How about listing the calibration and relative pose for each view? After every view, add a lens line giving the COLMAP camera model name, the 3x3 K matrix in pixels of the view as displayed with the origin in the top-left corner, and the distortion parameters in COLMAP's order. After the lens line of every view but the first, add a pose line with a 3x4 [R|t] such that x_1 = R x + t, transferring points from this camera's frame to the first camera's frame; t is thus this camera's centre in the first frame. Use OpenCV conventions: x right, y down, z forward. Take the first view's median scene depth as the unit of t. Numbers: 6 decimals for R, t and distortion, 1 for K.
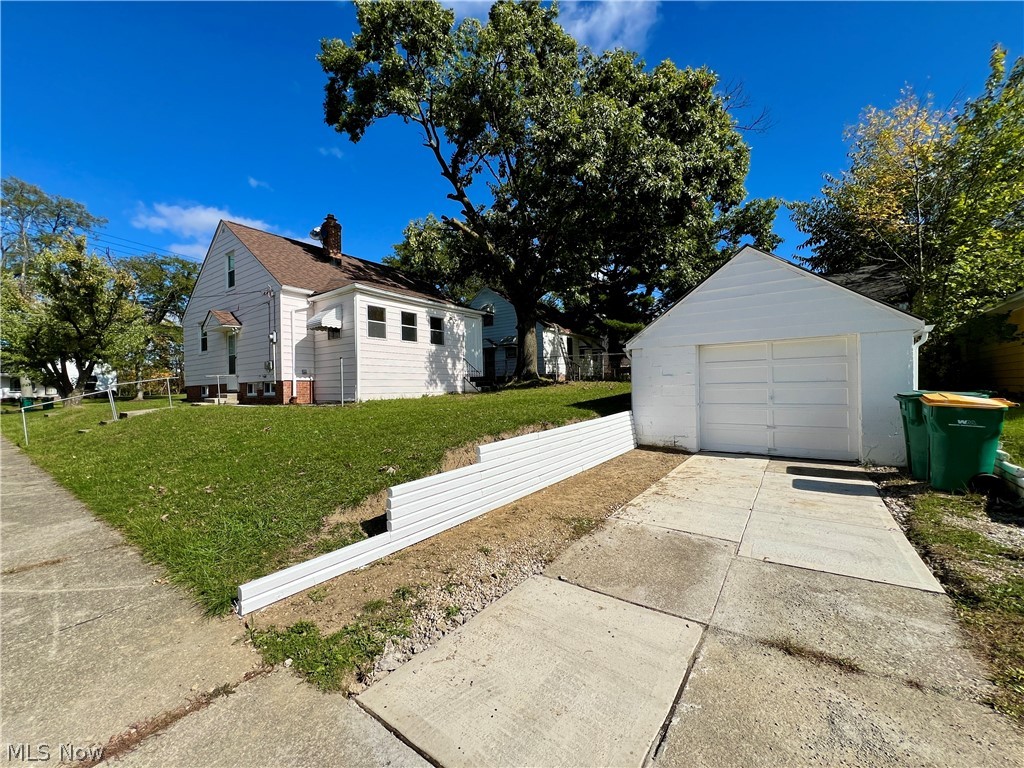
lens RADIAL K [[410.1, 0, 510.3], [0, 410.1, 387.5], [0, 0, 1]] dist [-0.002420, 0.000675]
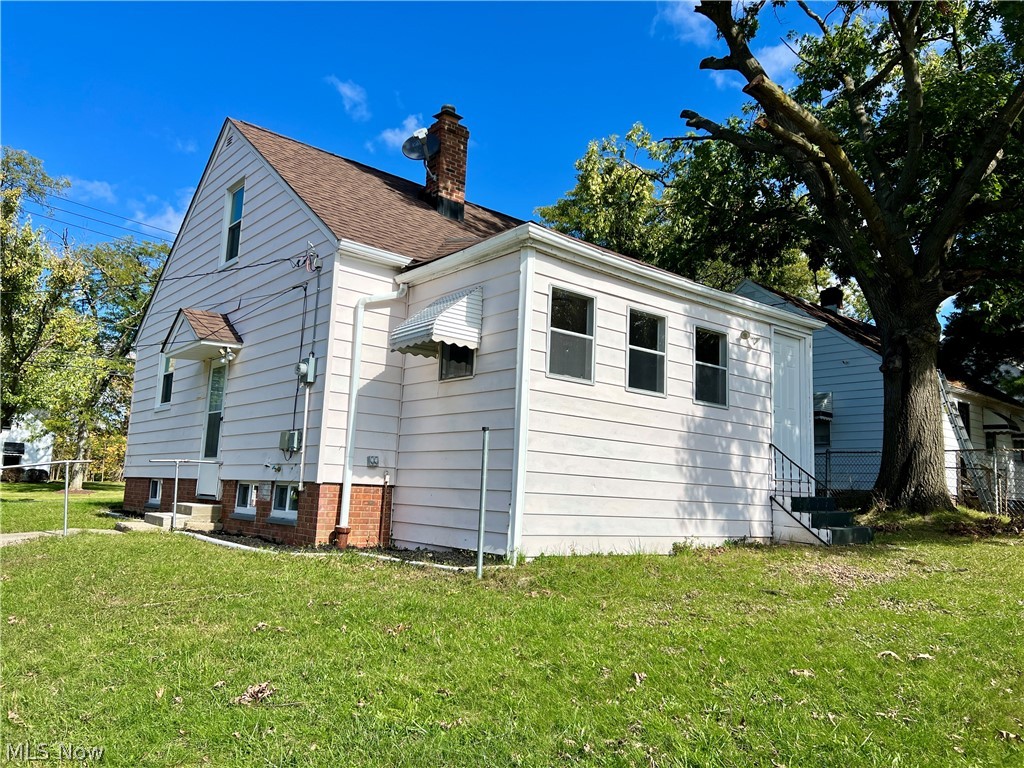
lens RADIAL K [[784.4, 0, 512.8], [0, 784.4, 383.0], [0, 0, 1]] dist [0.039655, -0.012075]
pose [[0.966400, 0.025723, -0.255754, -0.176393], [-0.061723, 0.989091, -0.133748, -0.019382], [0.249524, 0.145040, 0.957445, 0.296641]]
